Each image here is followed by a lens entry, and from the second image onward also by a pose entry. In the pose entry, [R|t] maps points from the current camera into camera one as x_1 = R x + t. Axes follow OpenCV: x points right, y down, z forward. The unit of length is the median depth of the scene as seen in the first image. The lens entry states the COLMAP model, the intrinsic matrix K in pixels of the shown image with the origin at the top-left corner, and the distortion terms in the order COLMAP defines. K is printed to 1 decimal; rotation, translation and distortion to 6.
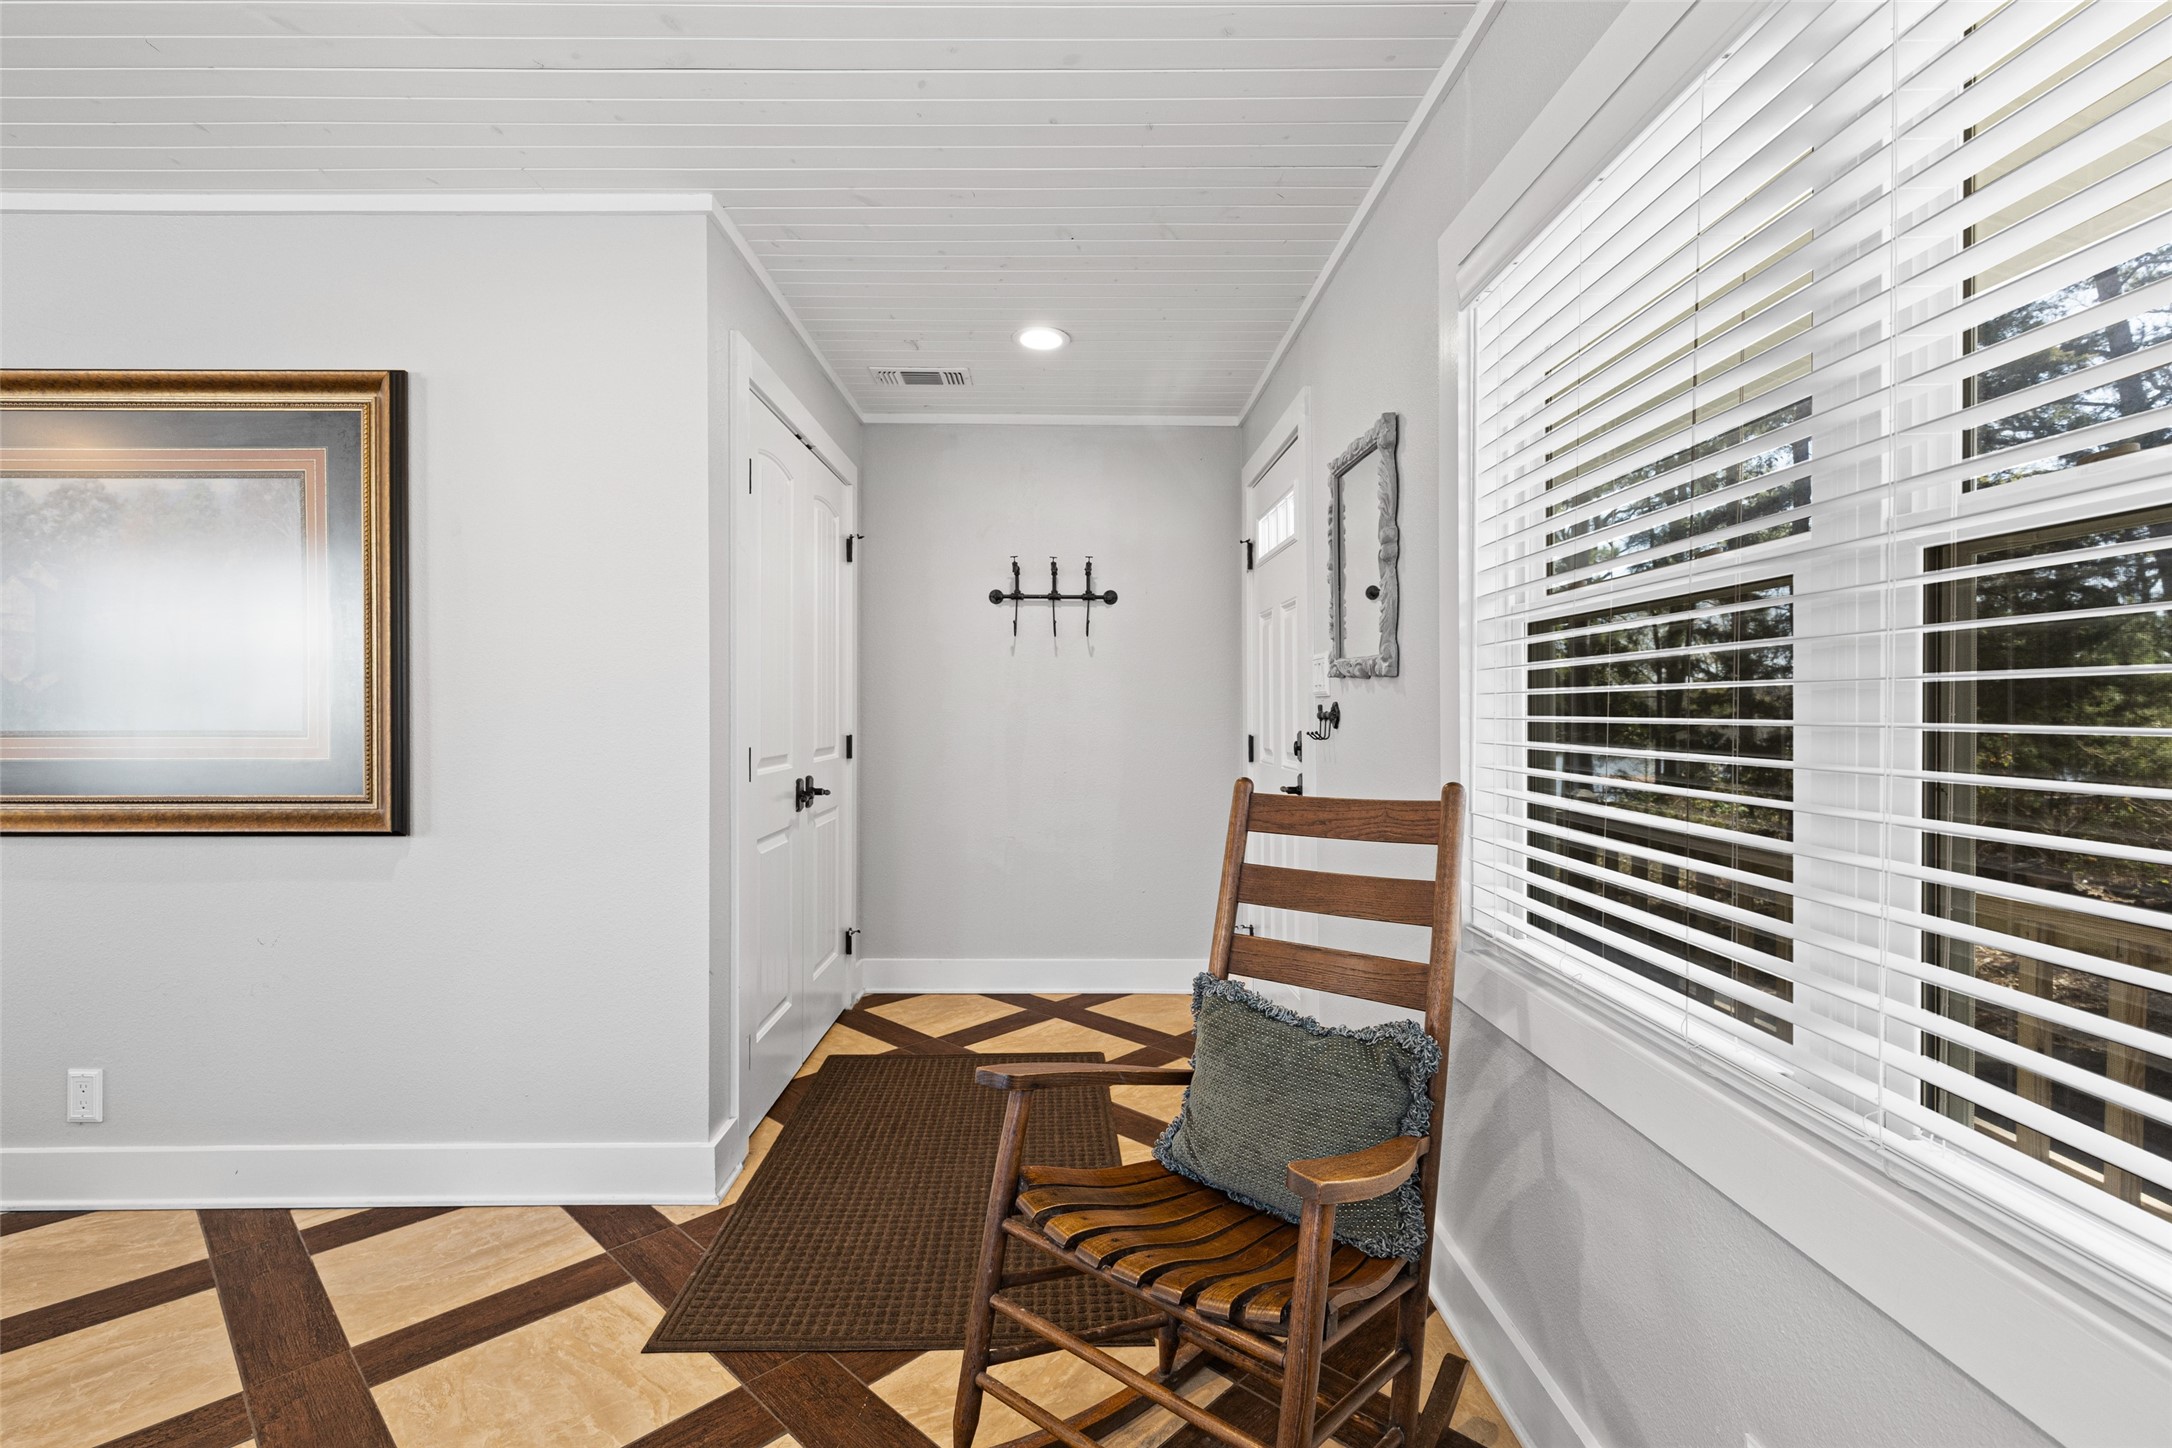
lens RADIAL K [[979.8, 0, 1063.0], [0, 979.8, 721.1], [0, 0, 1]] dist [0.002533, -0.000177]
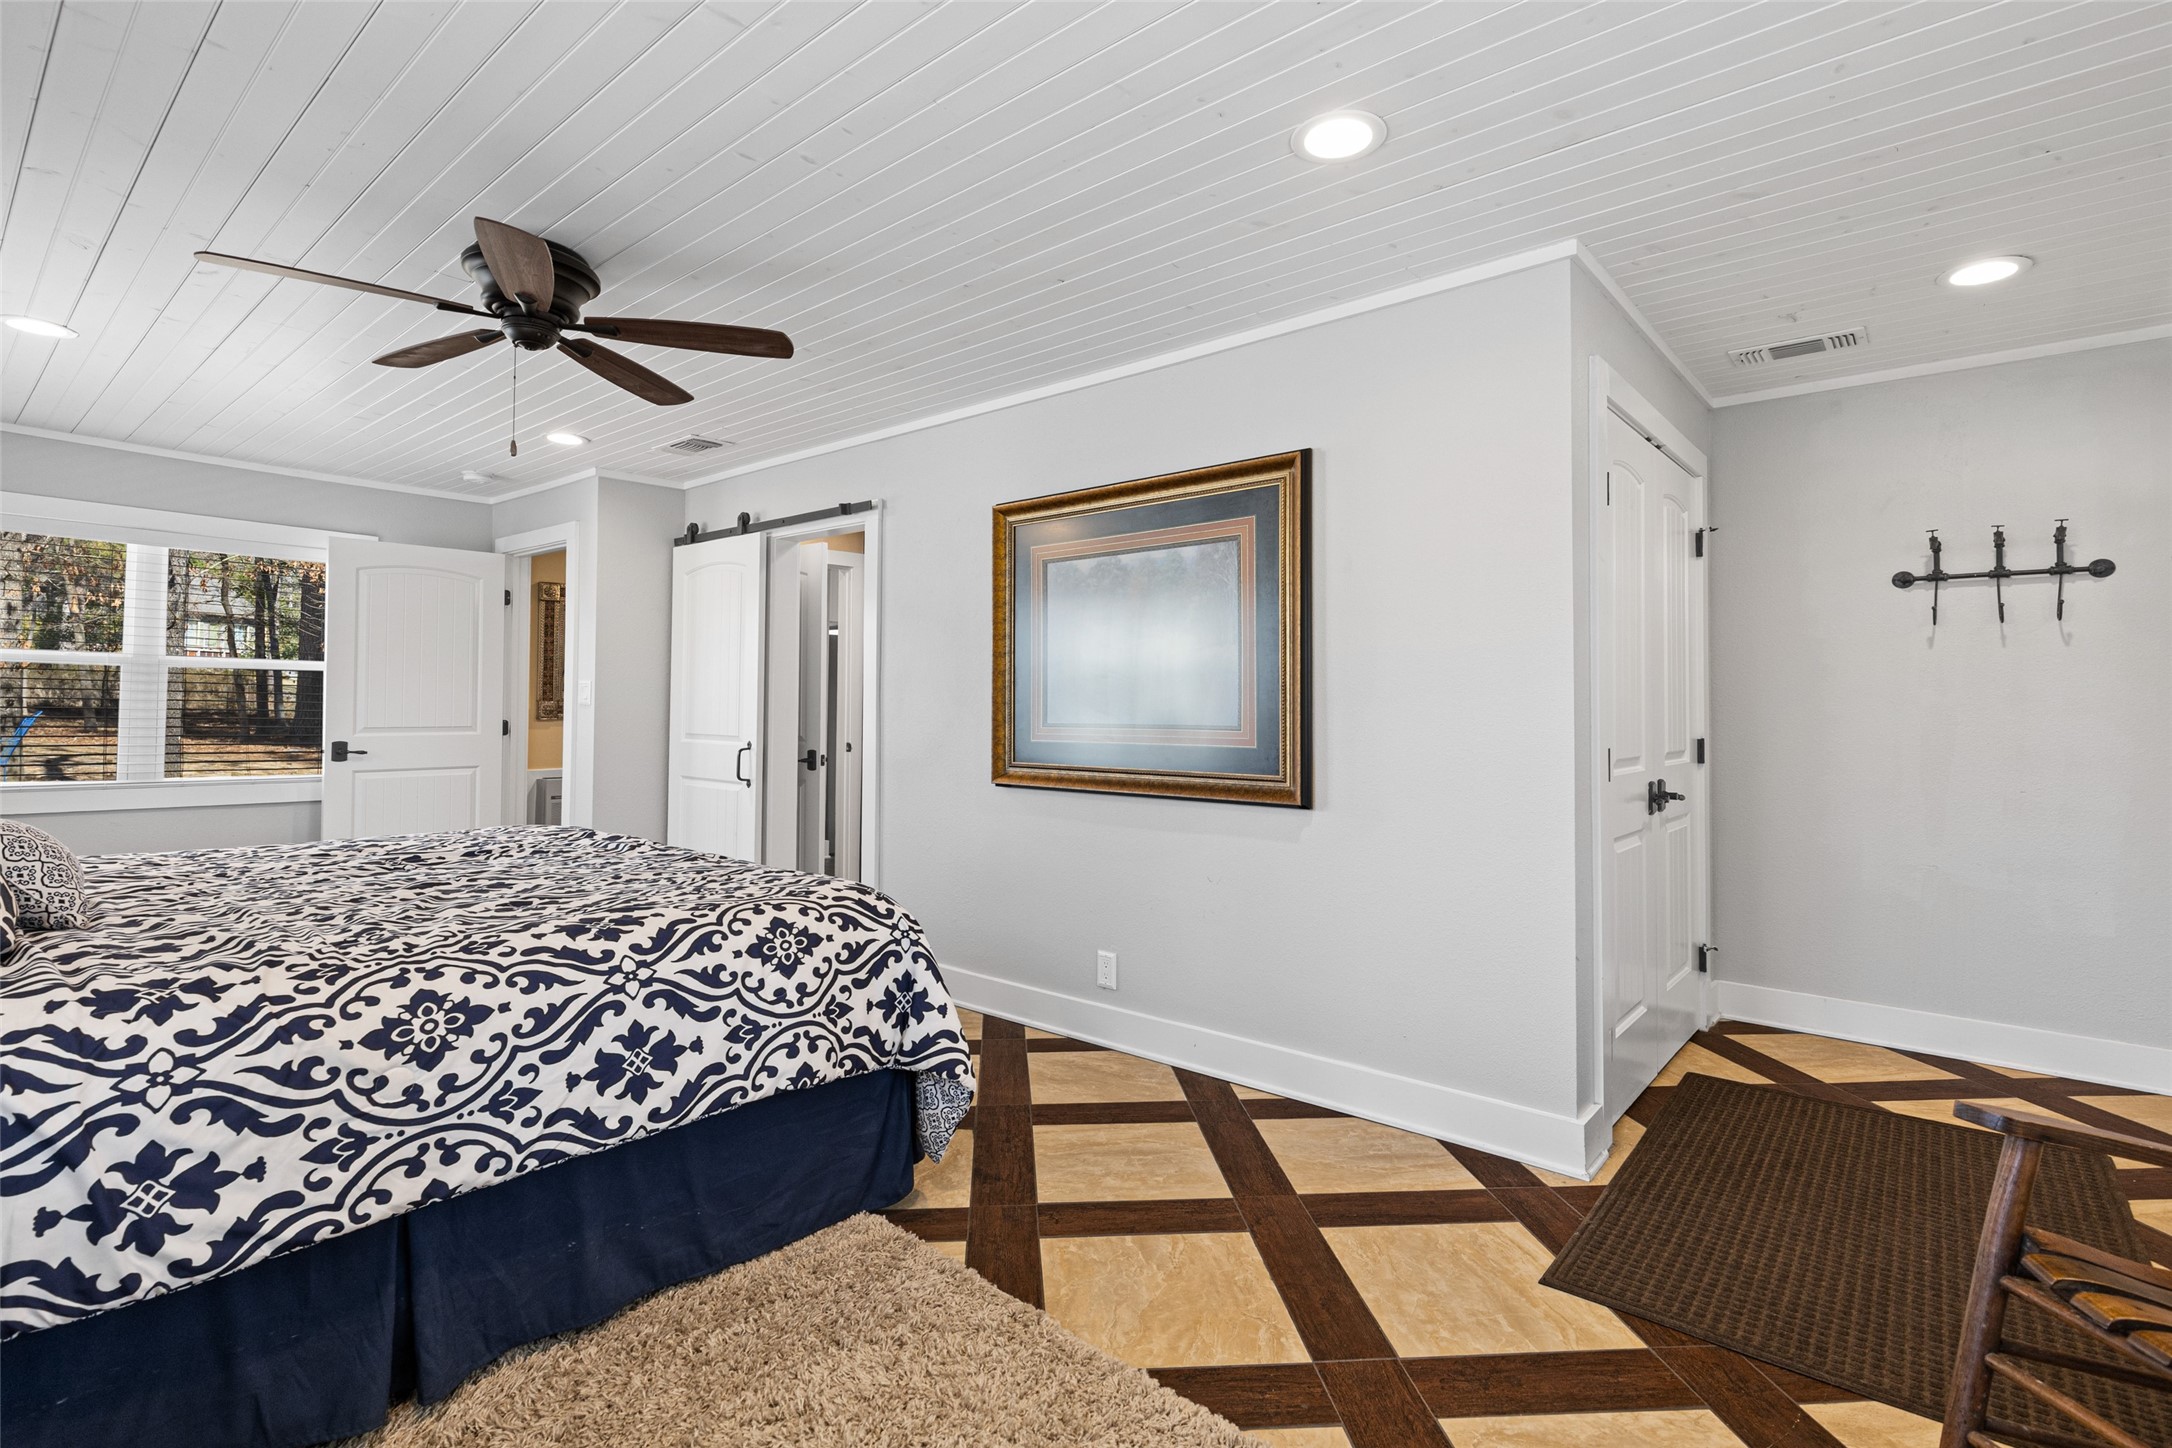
lens RADIAL K [[979.8, 0, 1055.8], [0, 979.8, 686.6], [0, 0, 1]] dist [0.002533, -0.000177]
pose [[0.737577, -0.012832, -0.675141, -0.049896], [-0.010823, 0.999466, -0.030820, -0.000087], [0.675176, 0.030039, 0.737045, -0.163372]]
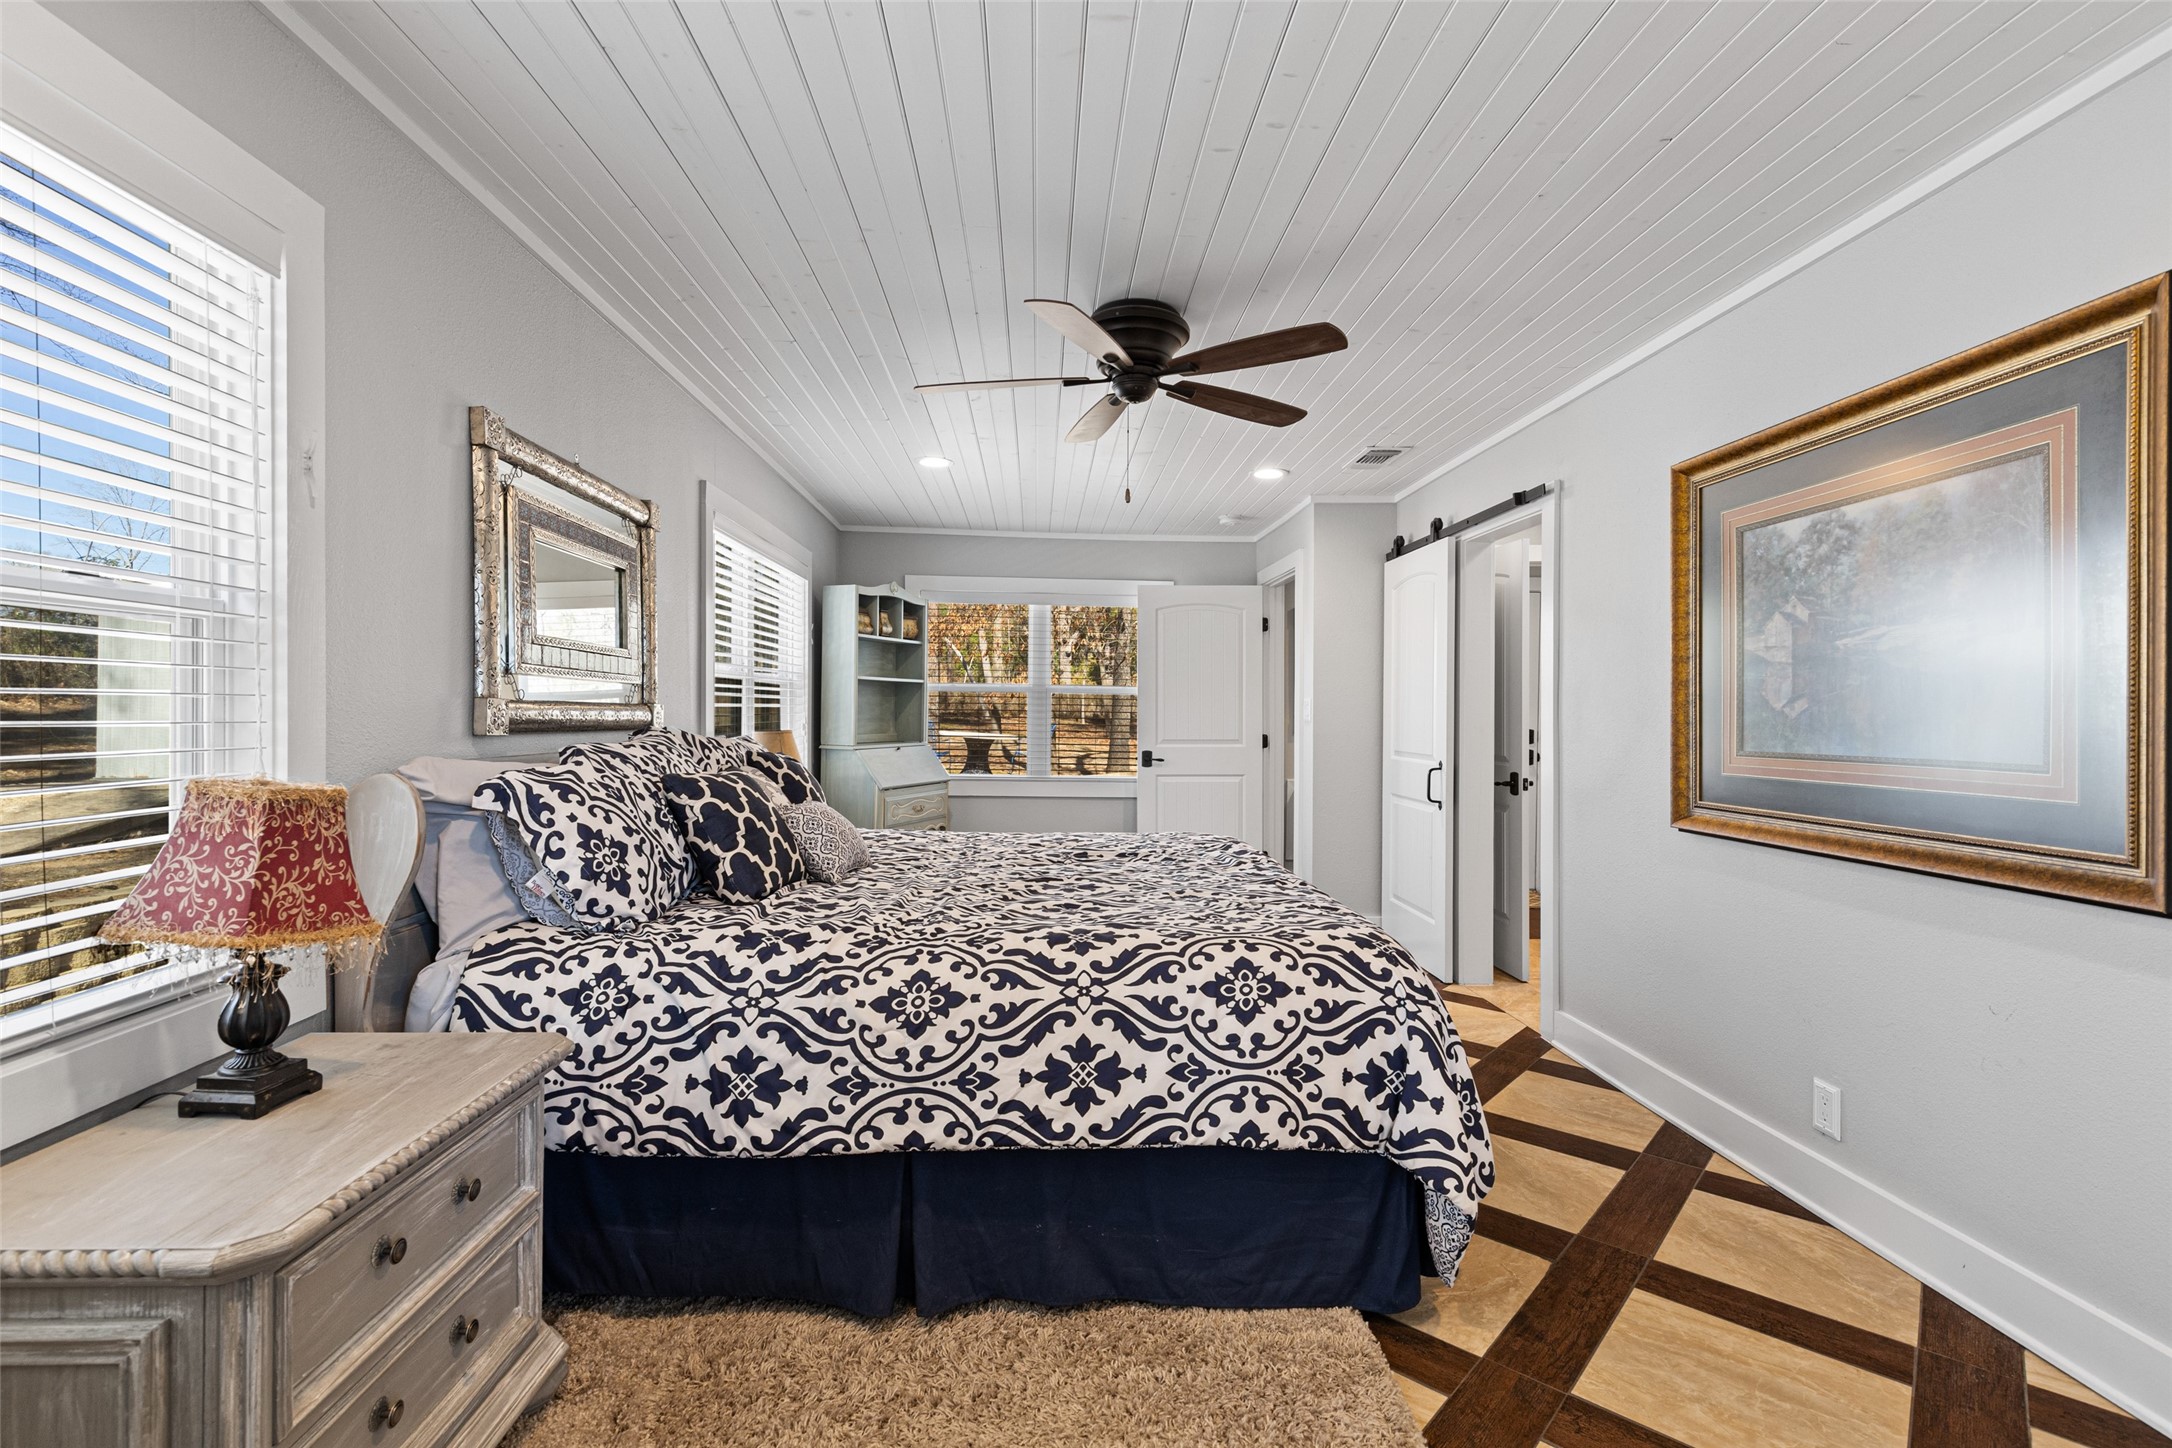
lens RADIAL K [[979.8, 0, 1084.3], [0, 979.8, 721.0], [0, 0, 1]] dist [0.002533, -0.000177]
pose [[0.056627, 0.002093, -0.998393, -0.013027], [-0.012677, 0.999919, 0.001377, -0.017763], [0.998315, 0.012579, 0.056649, 0.167569]]
